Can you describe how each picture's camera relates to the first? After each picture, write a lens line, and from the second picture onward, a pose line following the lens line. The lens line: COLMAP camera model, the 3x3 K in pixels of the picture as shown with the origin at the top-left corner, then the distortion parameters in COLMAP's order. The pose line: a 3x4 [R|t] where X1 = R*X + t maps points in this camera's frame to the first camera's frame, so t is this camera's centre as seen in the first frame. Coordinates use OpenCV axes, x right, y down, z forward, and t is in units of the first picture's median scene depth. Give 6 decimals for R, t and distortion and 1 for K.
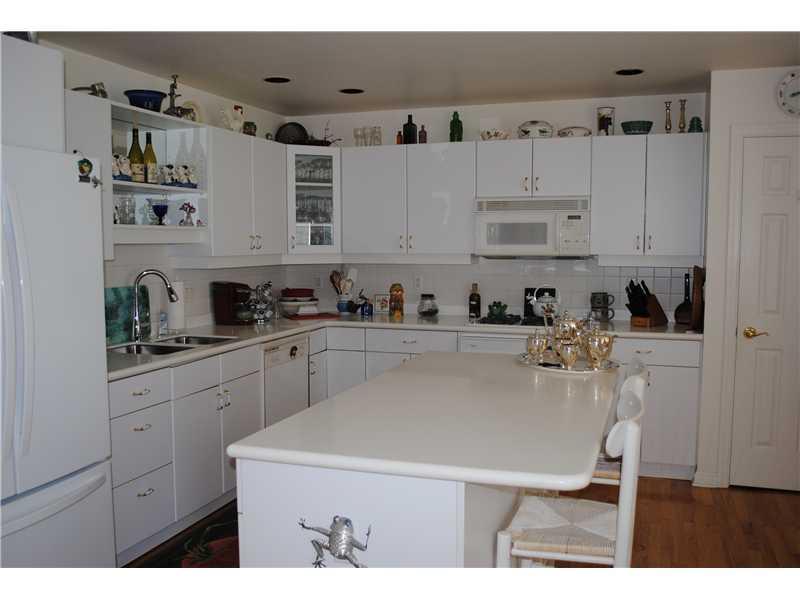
lens RADIAL K [[745.9, 0, 400.0], [0, 745.9, 300.0], [0, 0, 1]] dist [-0.077217, 0.009656]
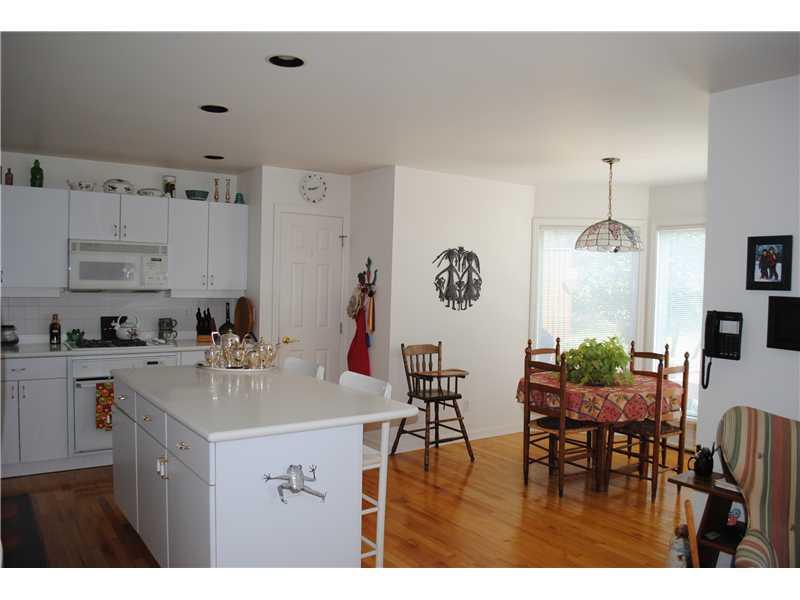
lens RADIAL K [[638.3, 0, 400.0], [0, 638.3, 300.0], [0, 0, 1]] dist [-0.072069, 0.006414]
pose [[0.588310, -0.008165, 0.808594, -0.382998], [0.044219, 0.998778, -0.022087, 0.000538], [-0.807426, 0.048750, 0.587952, 0.025228]]
